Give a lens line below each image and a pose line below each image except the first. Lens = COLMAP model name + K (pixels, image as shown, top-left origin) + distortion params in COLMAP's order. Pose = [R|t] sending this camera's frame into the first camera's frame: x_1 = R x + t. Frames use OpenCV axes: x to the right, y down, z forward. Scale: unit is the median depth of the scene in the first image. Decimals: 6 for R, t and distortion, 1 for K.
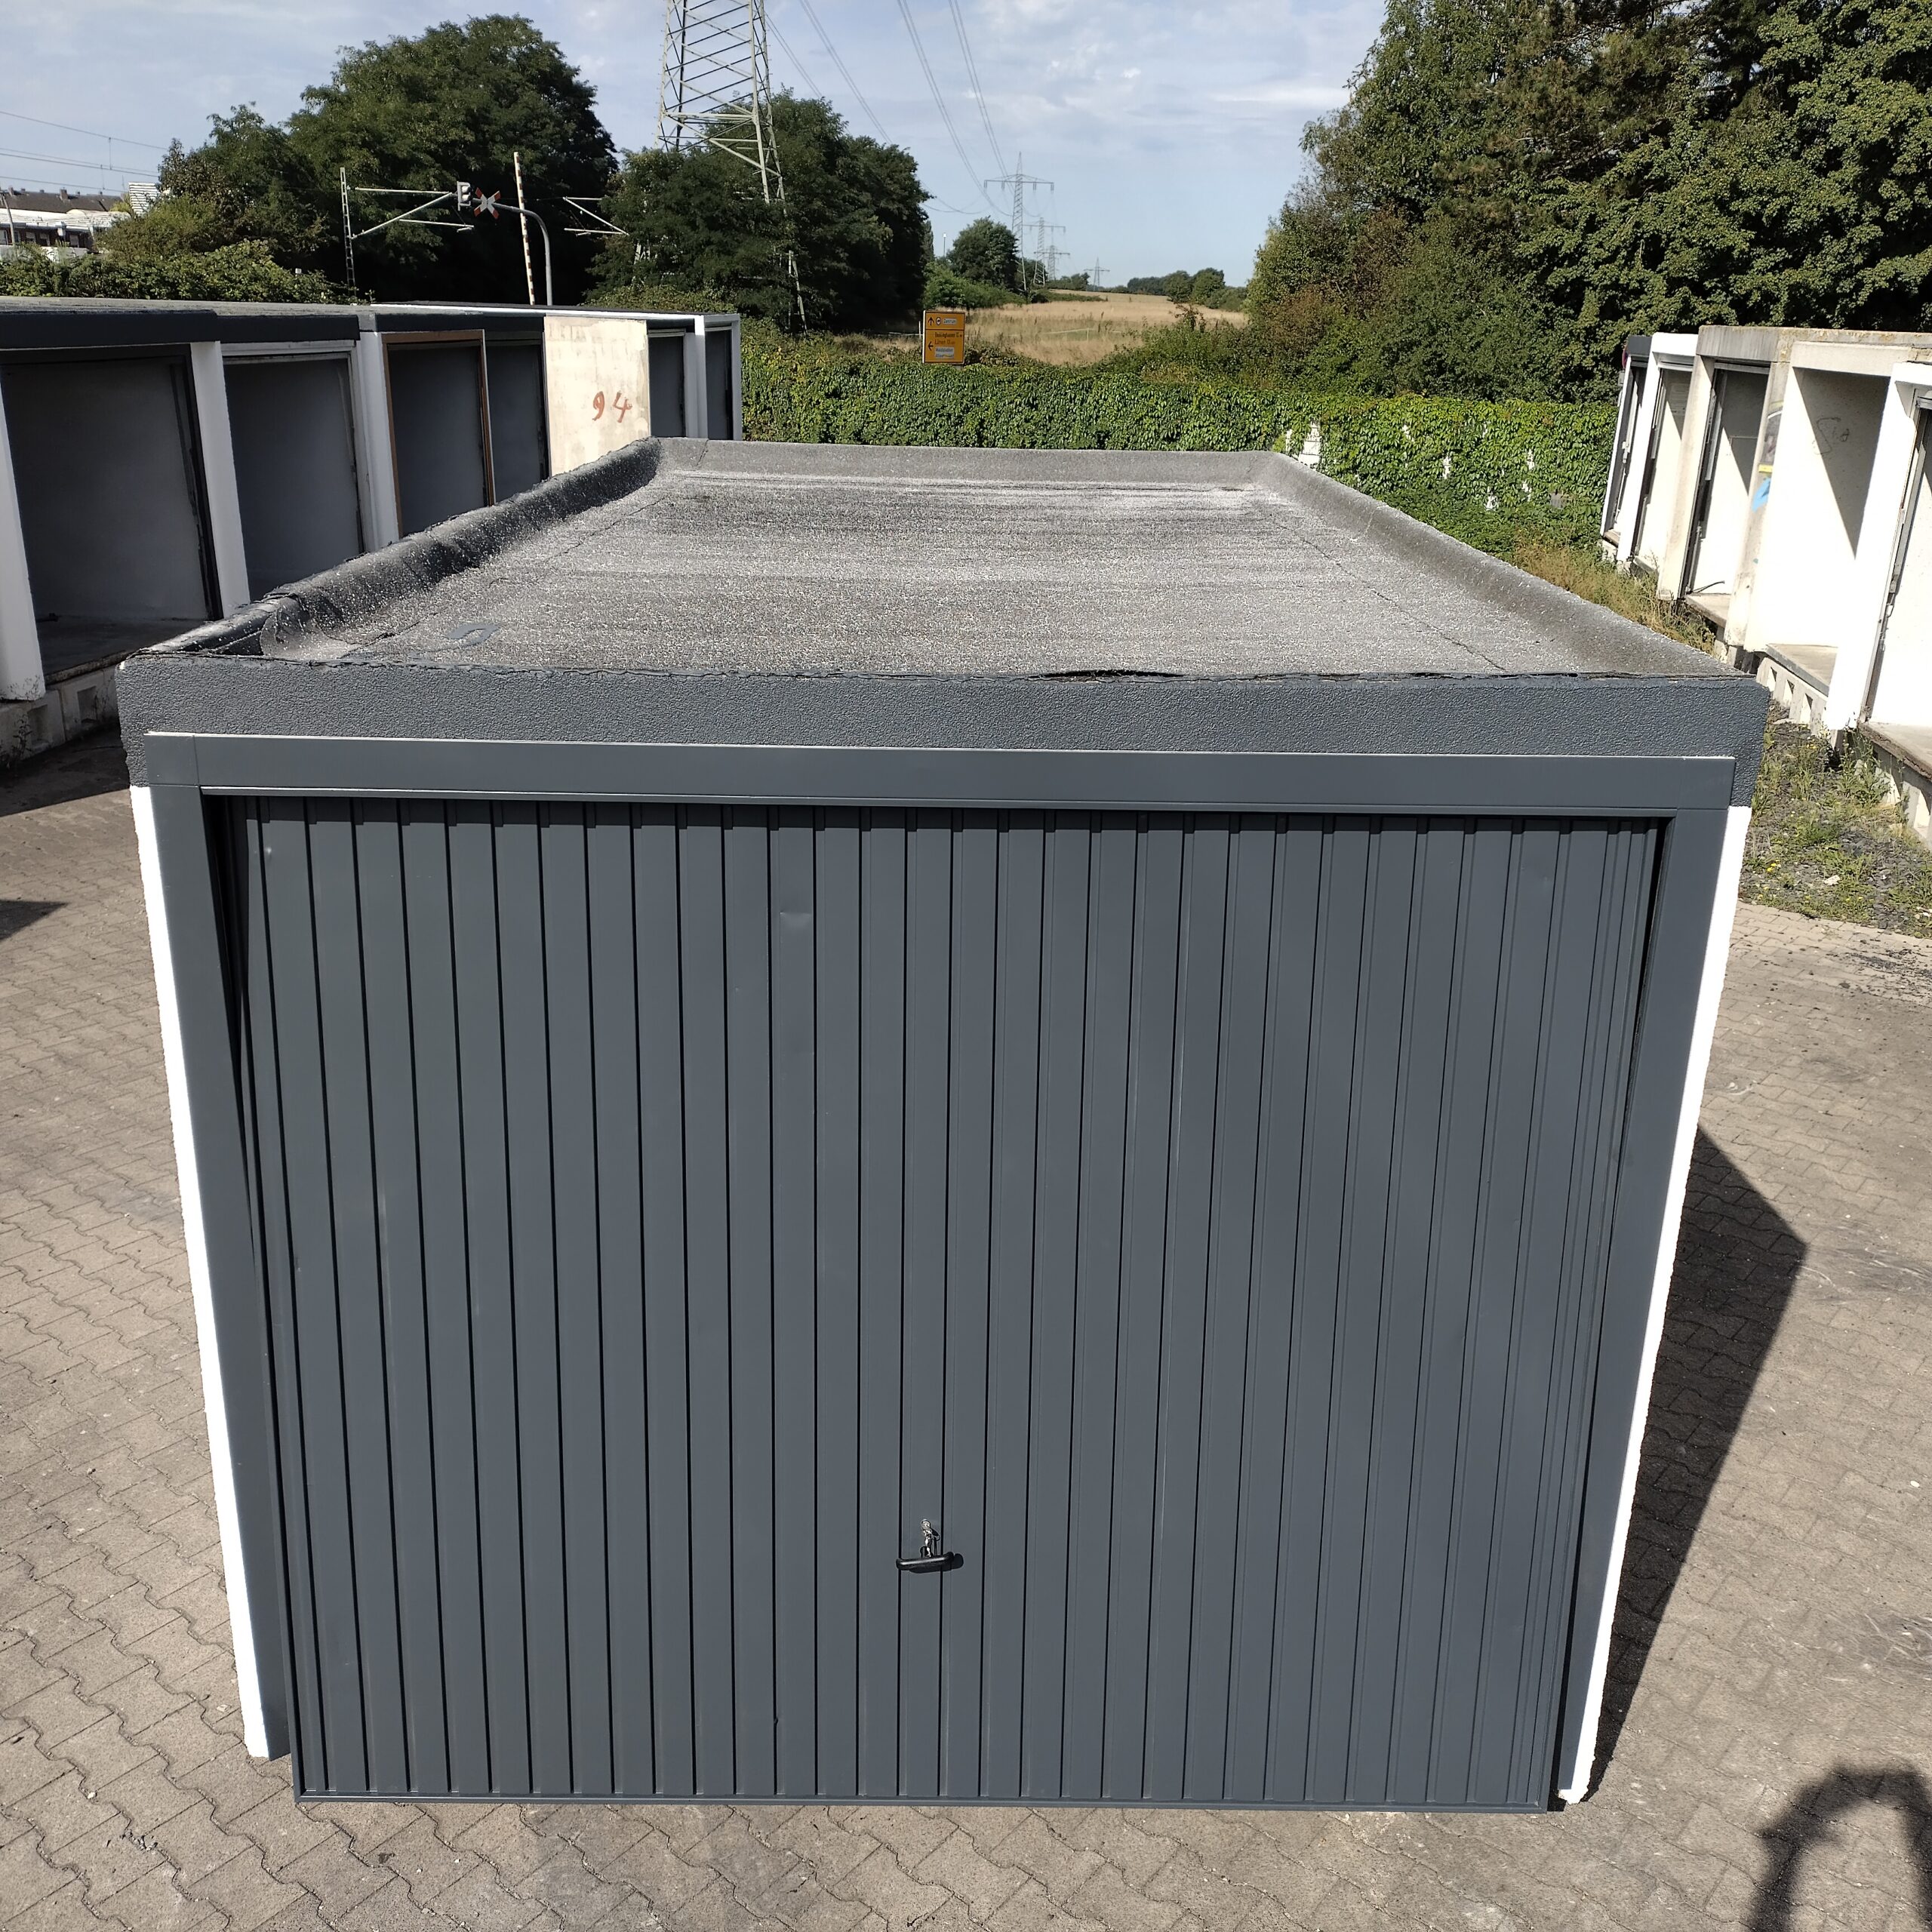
lens RADIAL K [[1990.6, 0, 963.2], [0, 1990.6, 970.5], [0, 0, 1]] dist [0.007651, 0.000000]
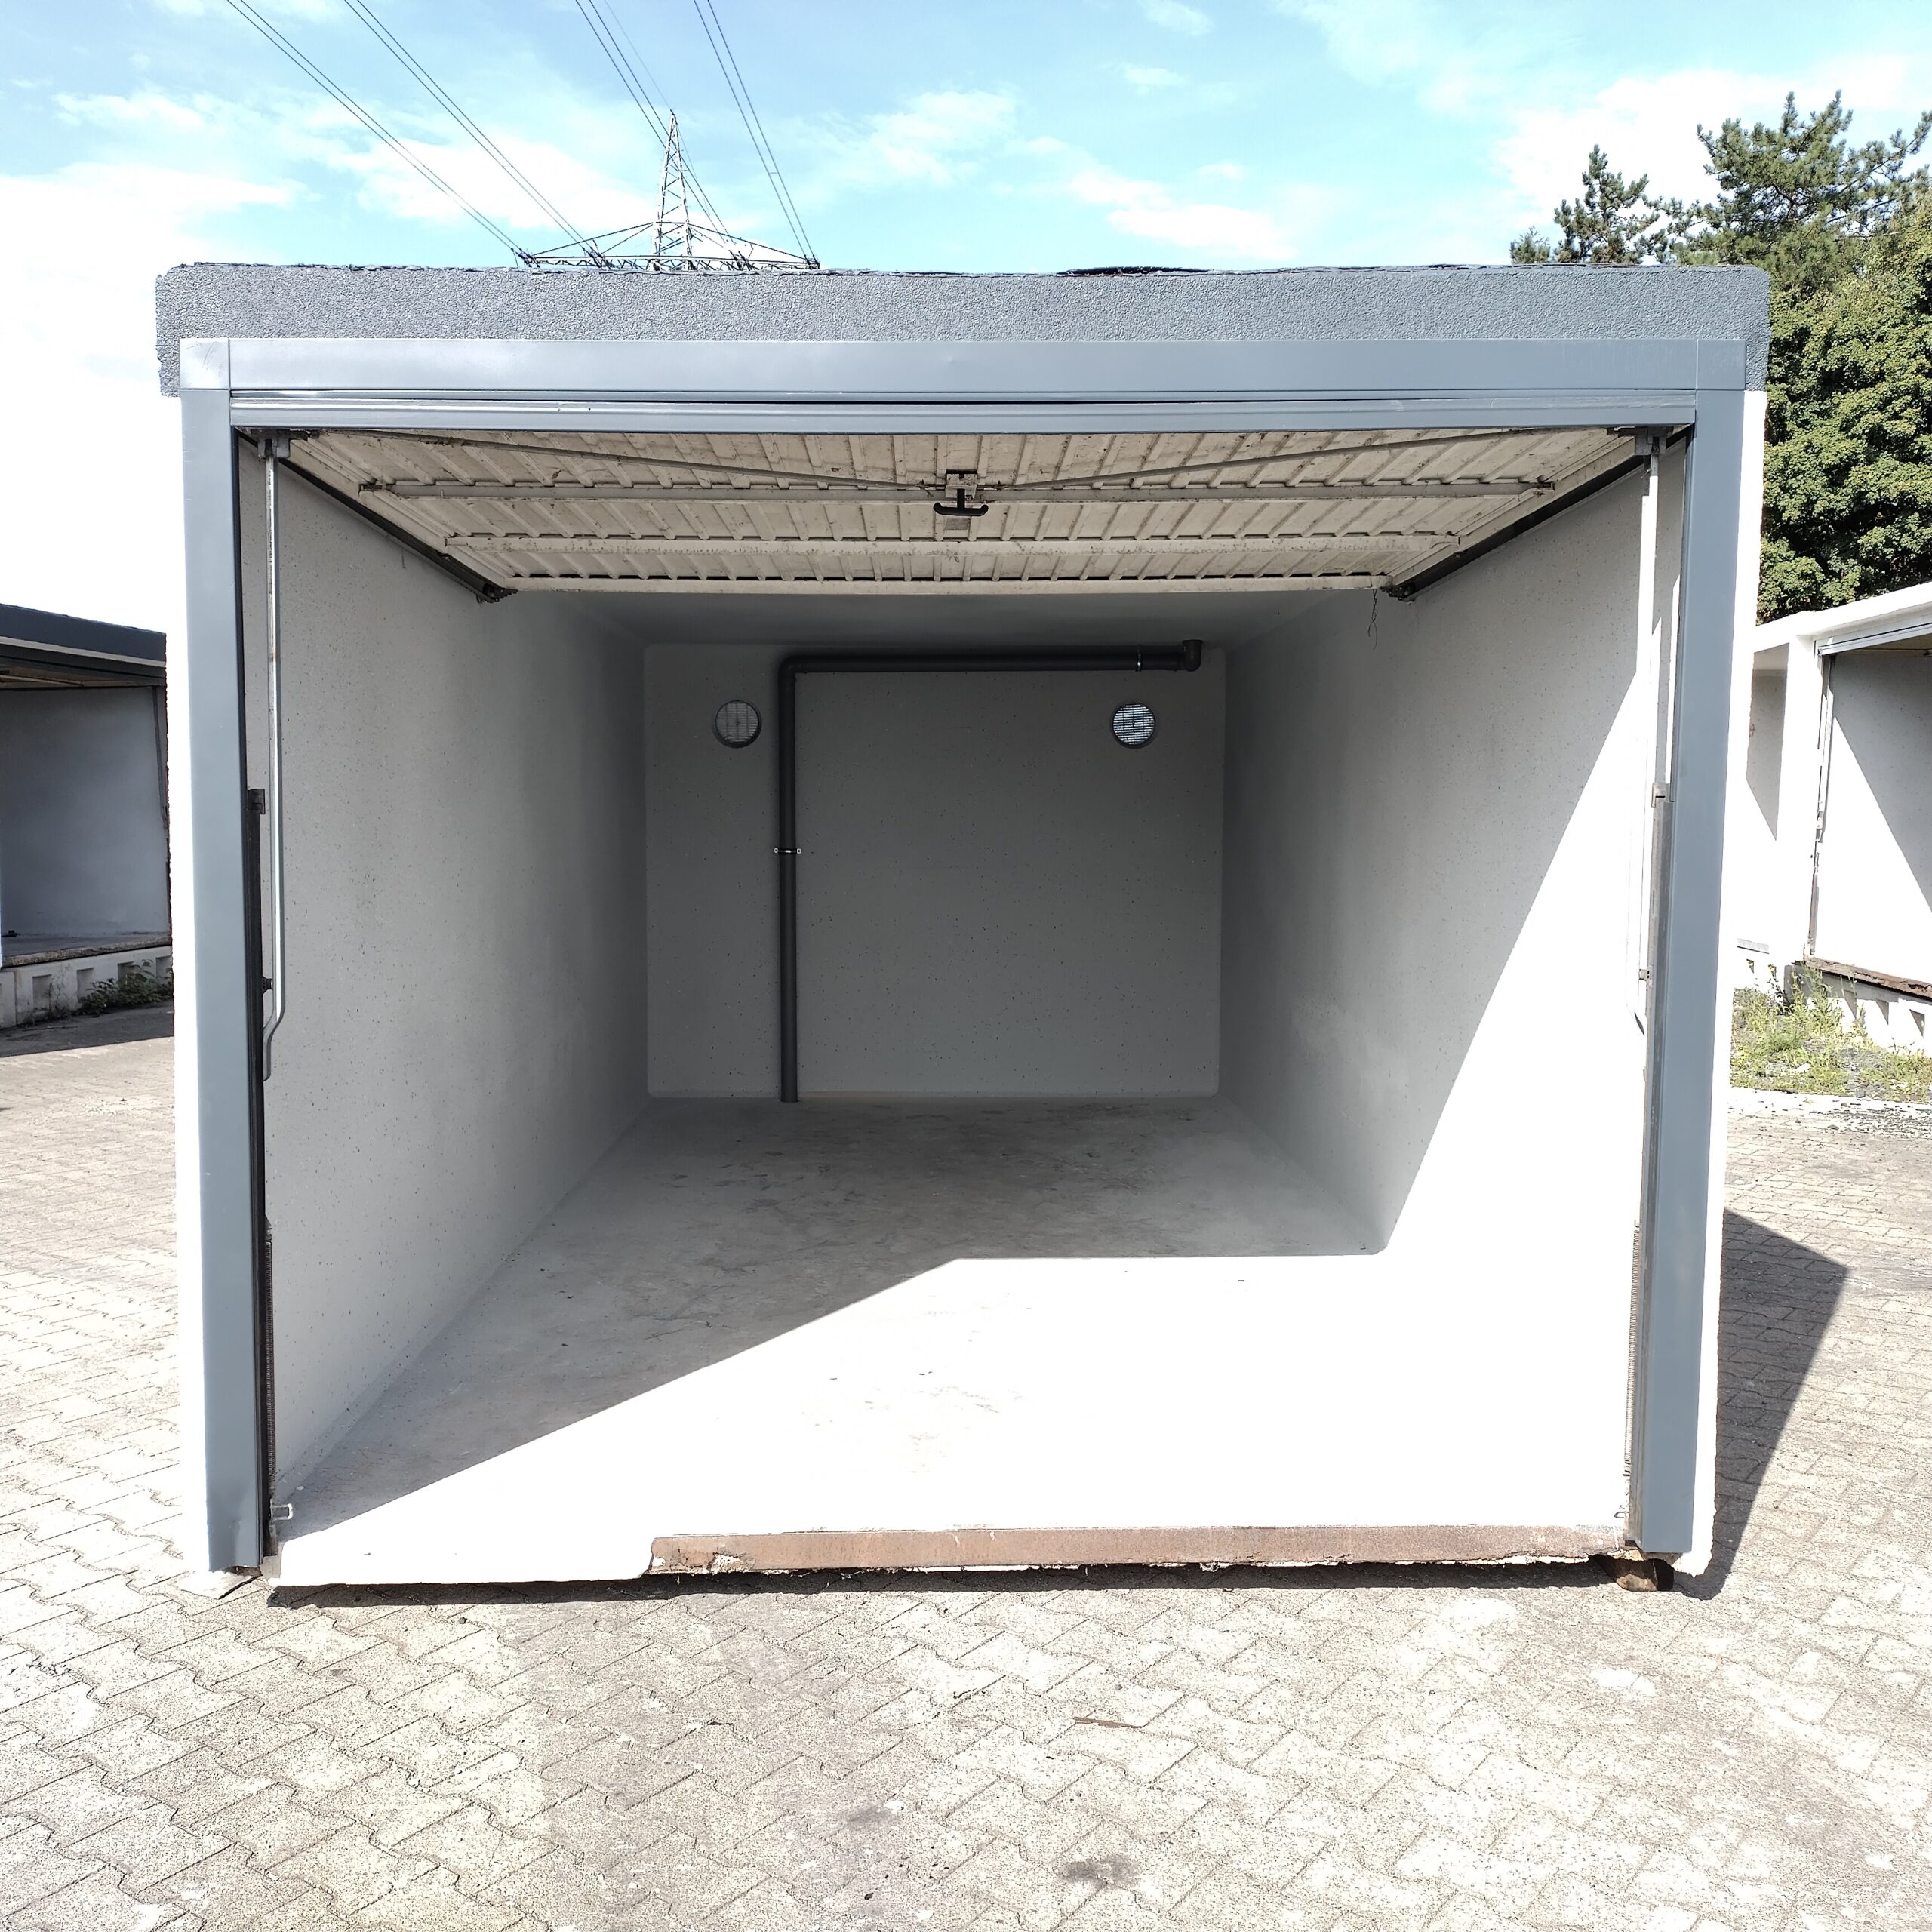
lens RADIAL K [[1990.6, 0, 965.3], [0, 1990.6, 970.4], [0, 0, 1]] dist [0.007651, 0.000000]
pose [[0.999232, -0.015340, 0.036043, -0.042700], [0.024415, 0.963437, -0.266820, 0.351286], [-0.030632, 0.267496, 0.963072, 0.076935]]
